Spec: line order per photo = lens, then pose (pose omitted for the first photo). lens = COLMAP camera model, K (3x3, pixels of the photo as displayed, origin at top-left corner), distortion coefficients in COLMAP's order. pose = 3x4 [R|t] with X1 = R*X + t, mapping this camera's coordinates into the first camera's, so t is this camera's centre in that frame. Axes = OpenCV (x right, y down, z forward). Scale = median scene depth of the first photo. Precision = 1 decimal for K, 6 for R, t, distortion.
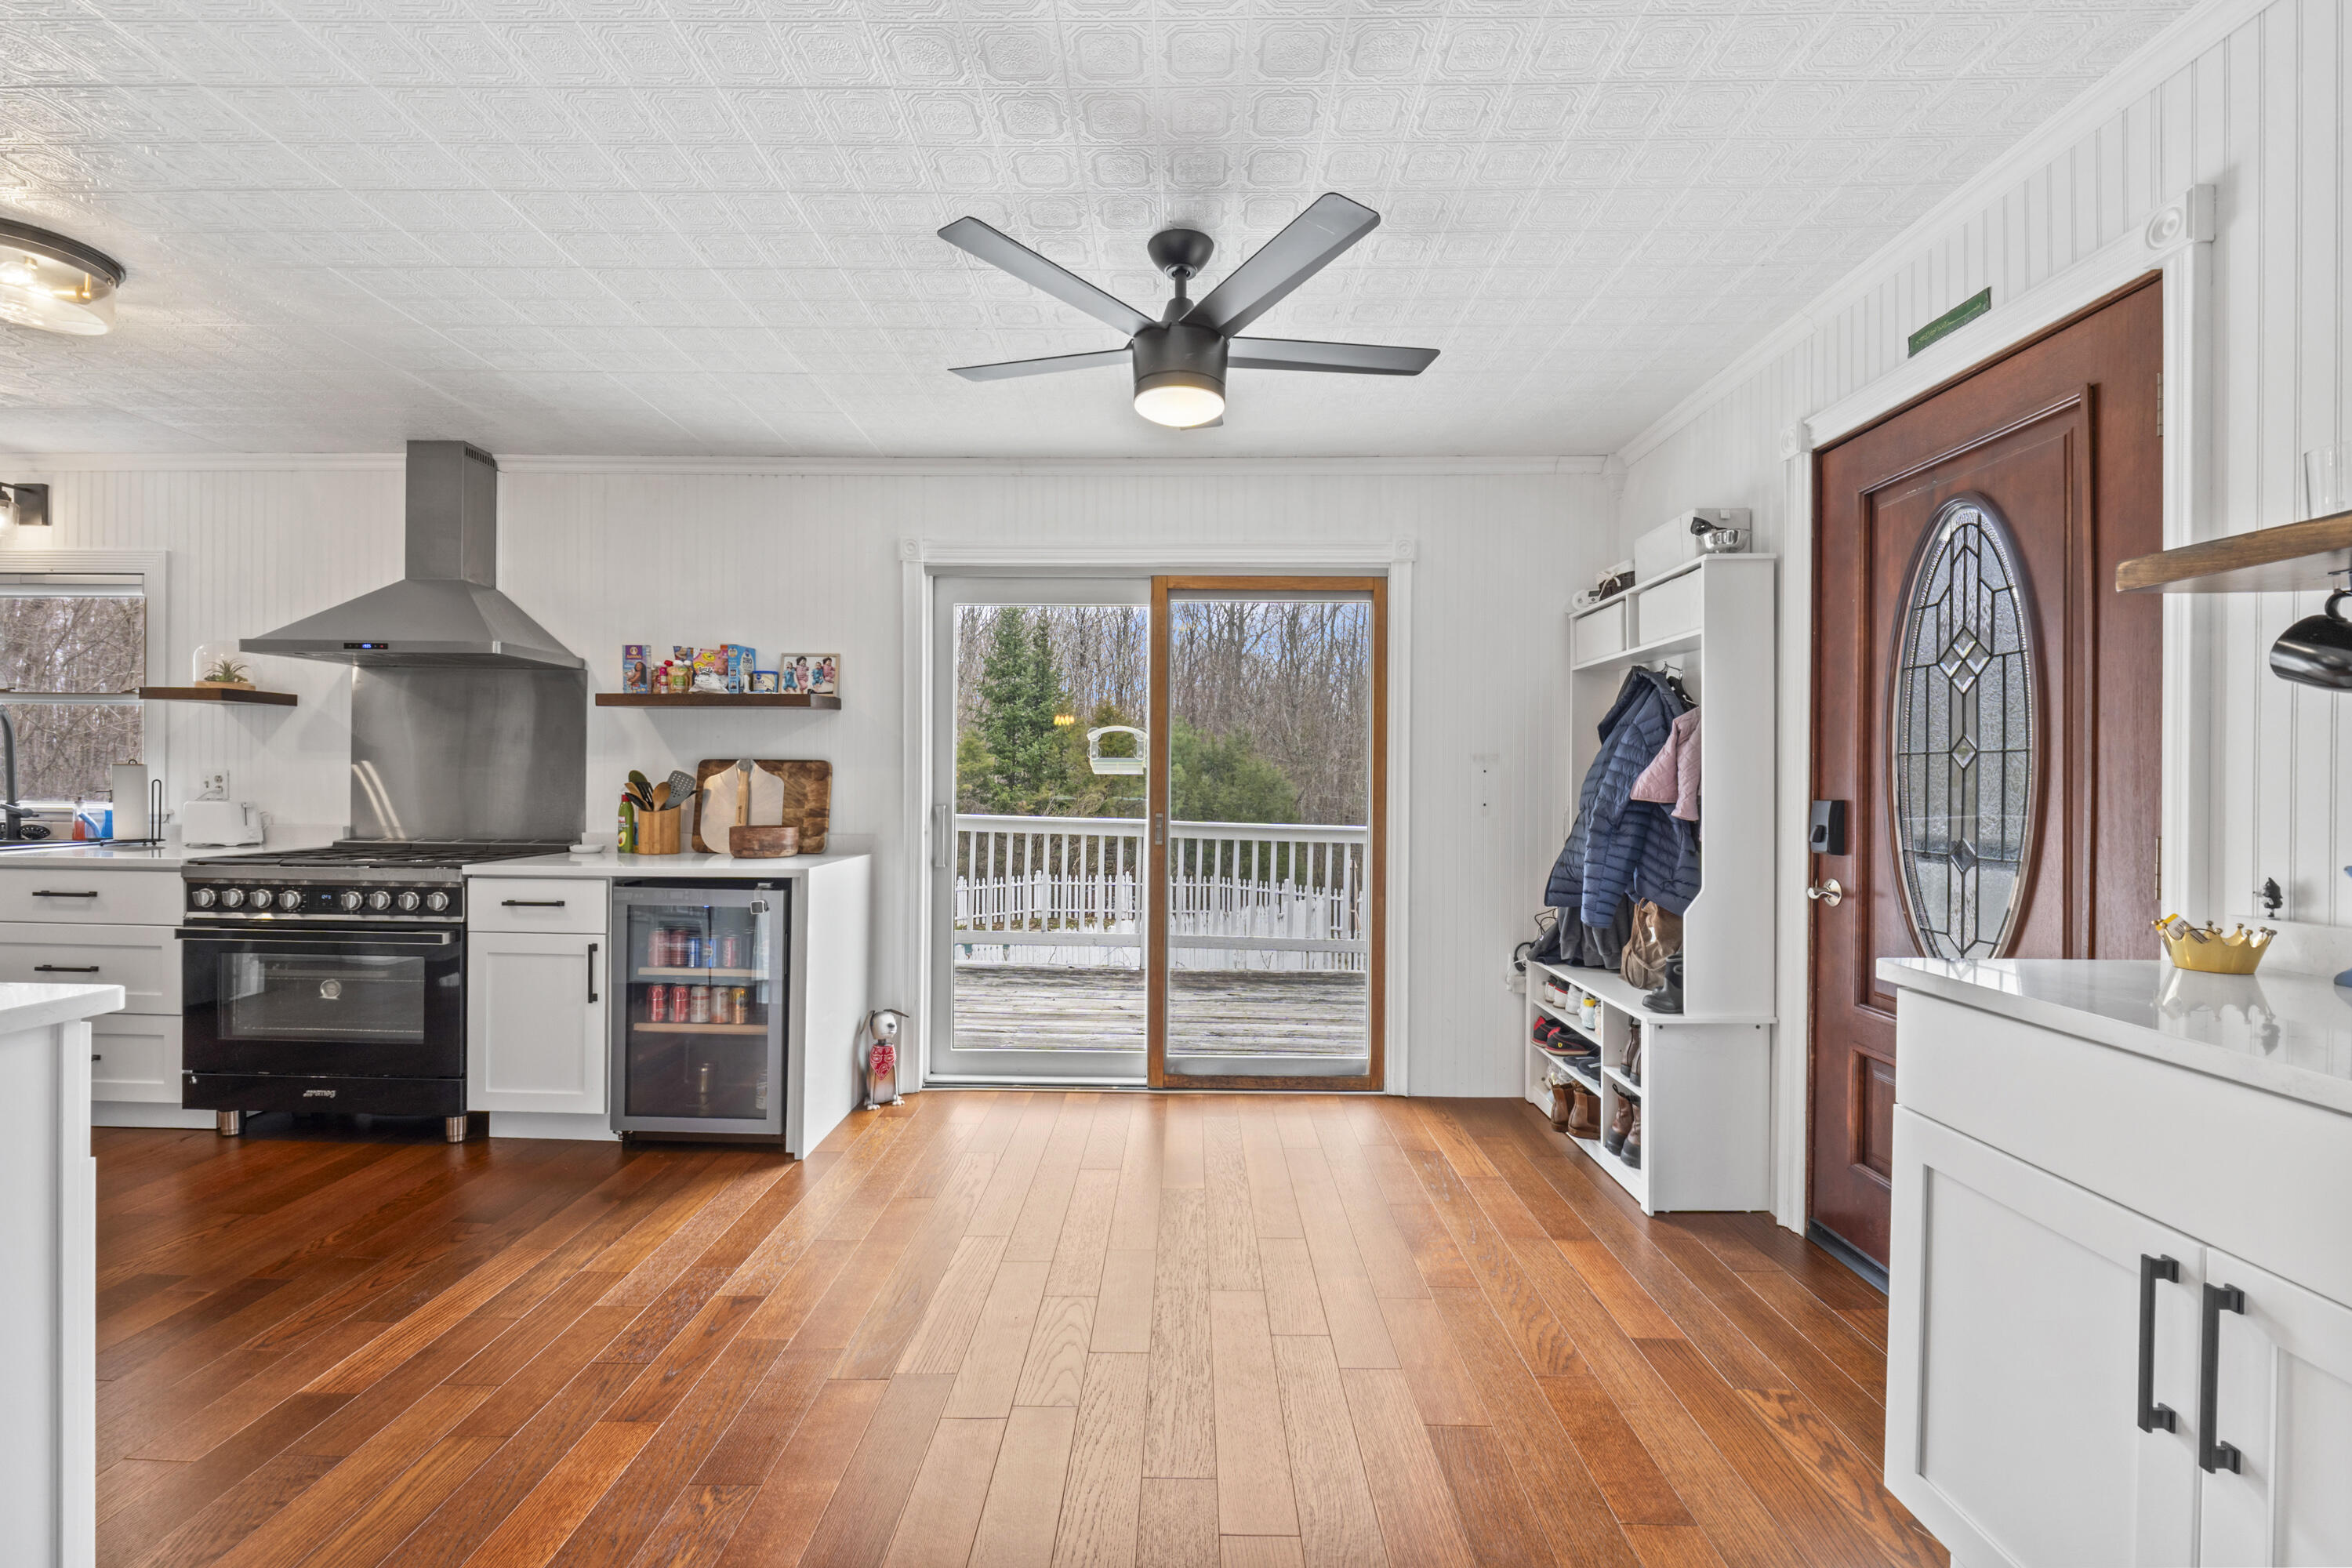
lens RADIAL K [[1002.8, 0, 1178.1], [0, 1002.8, 781.6], [0, 0, 1]] dist [0.001186, -0.000214]
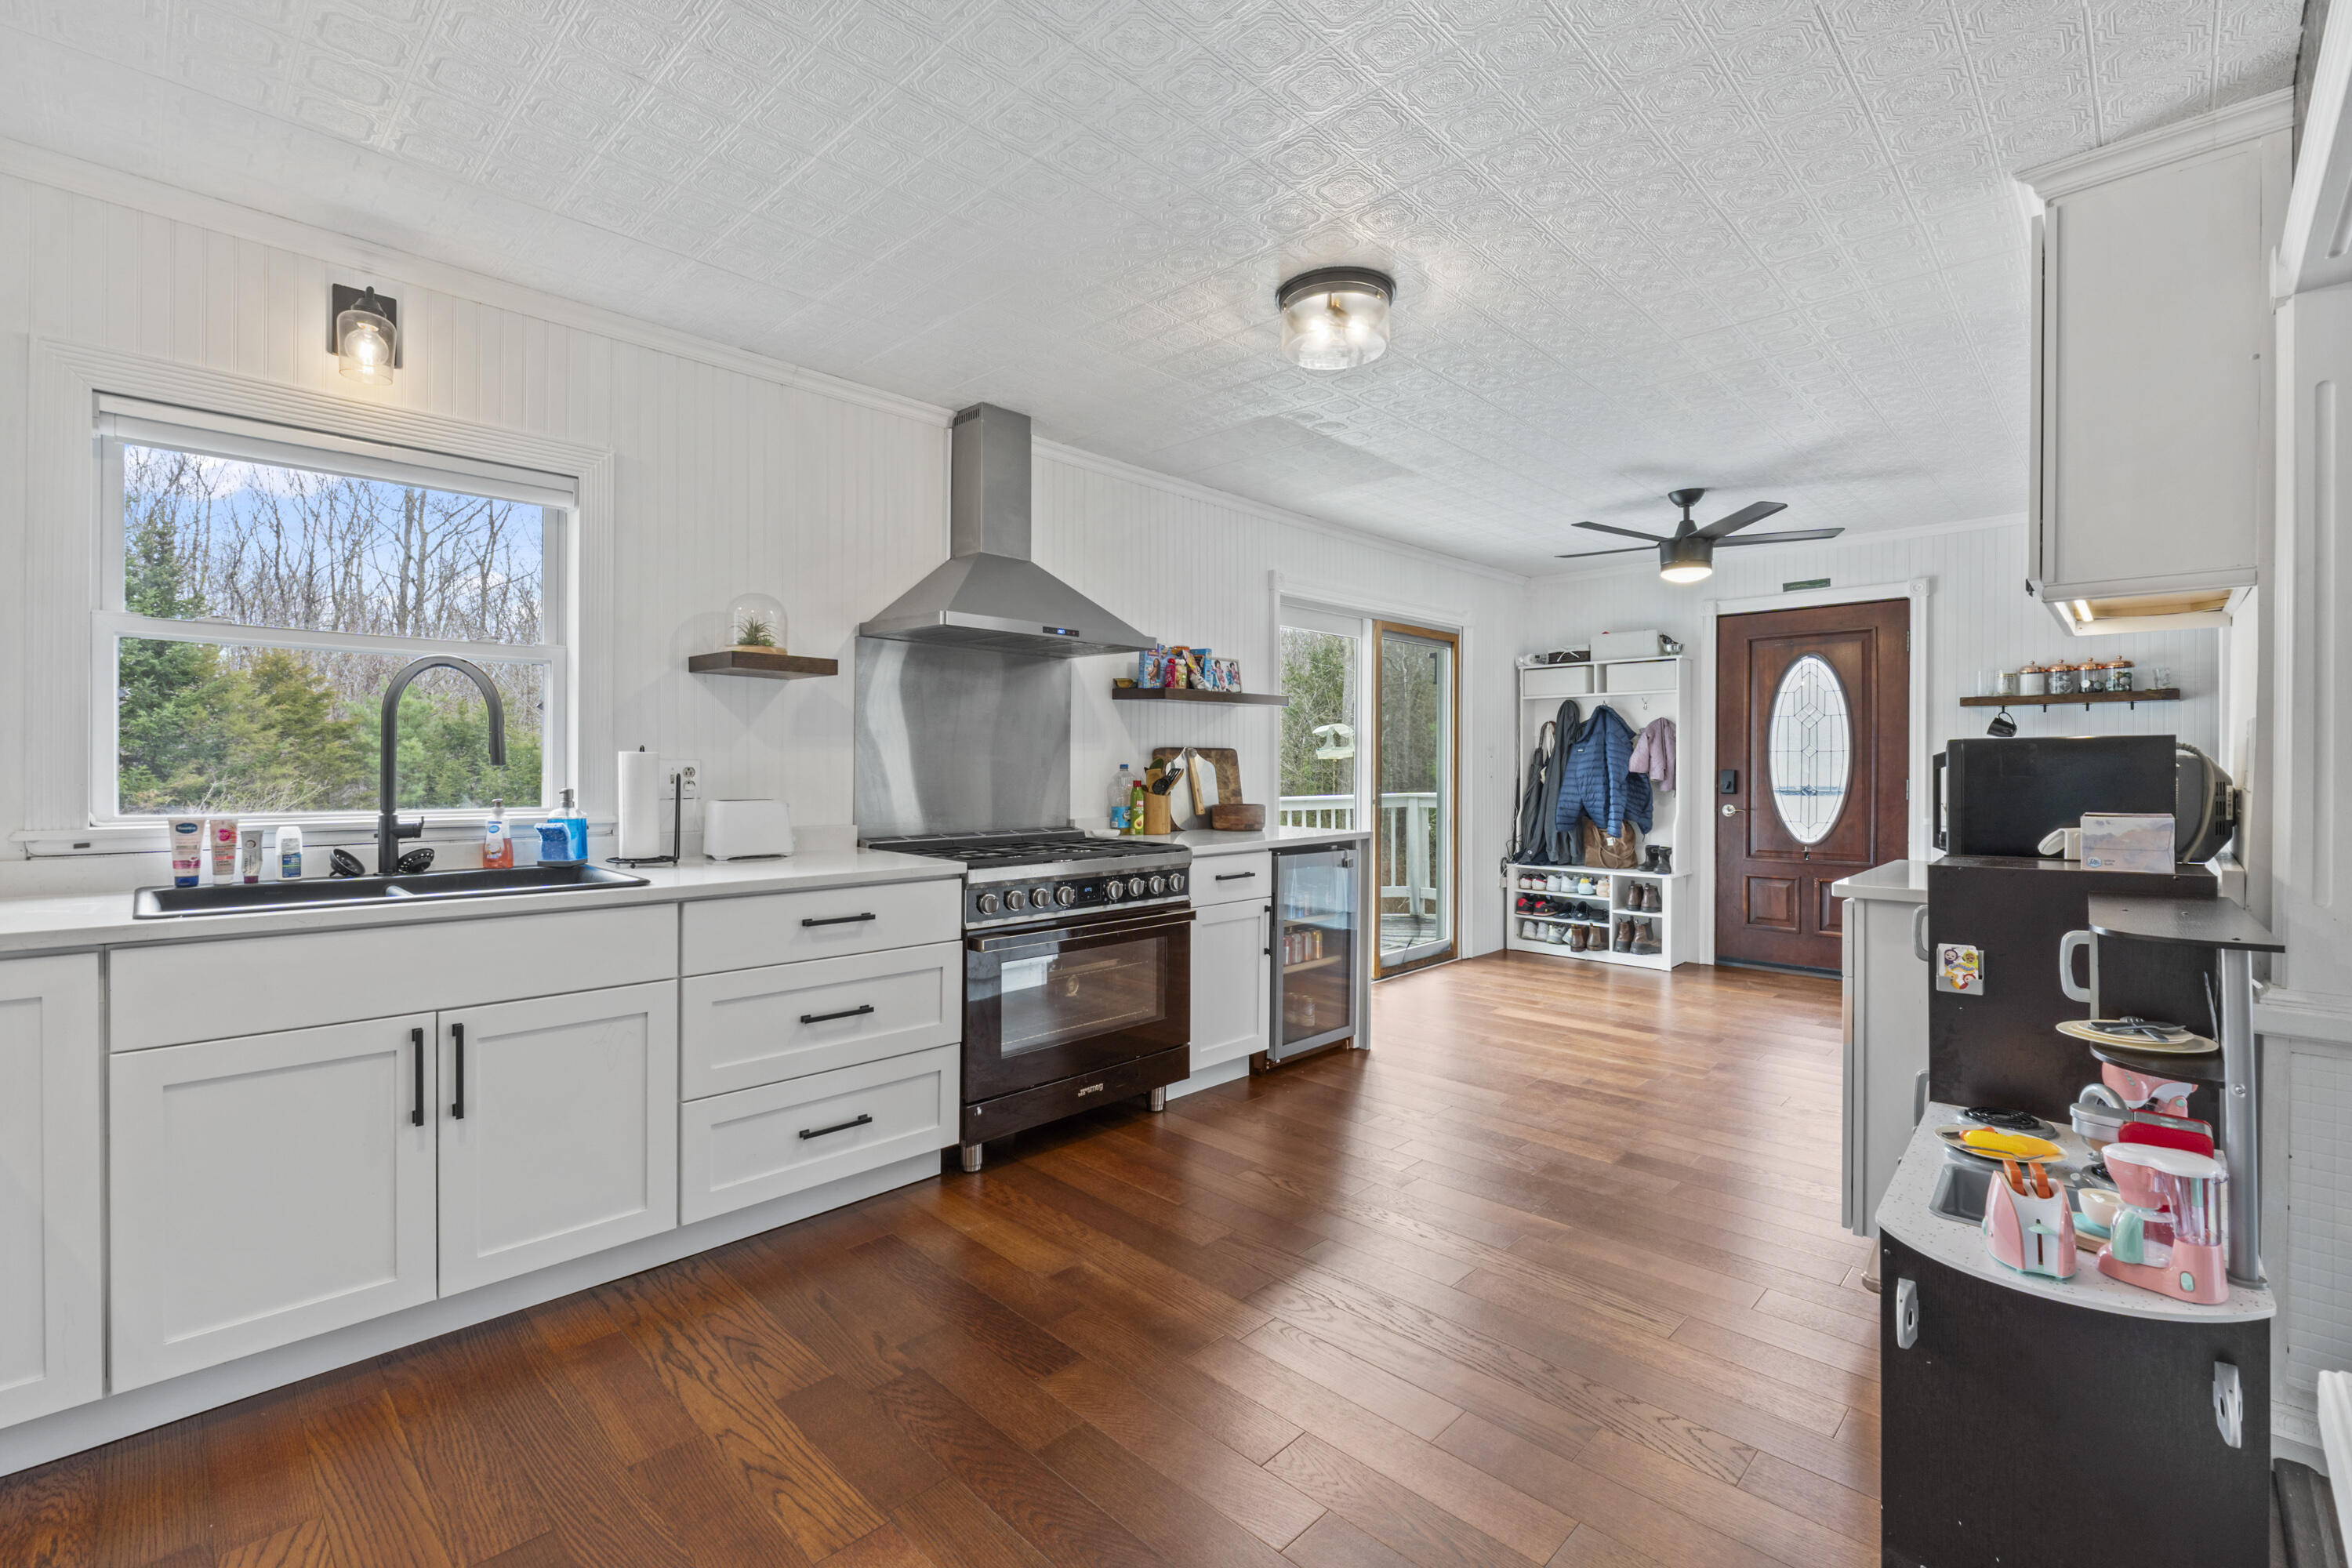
lens RADIAL K [[1002.8, 0, 1187.8], [0, 1002.8, 773.7], [0, 0, 1]] dist [0.001186, -0.000214]
pose [[0.686694, -0.014457, 0.726803, -1.428797], [0.003209, 0.999853, 0.016856, -0.014070], [-0.726939, -0.009242, 0.686639, 0.247434]]
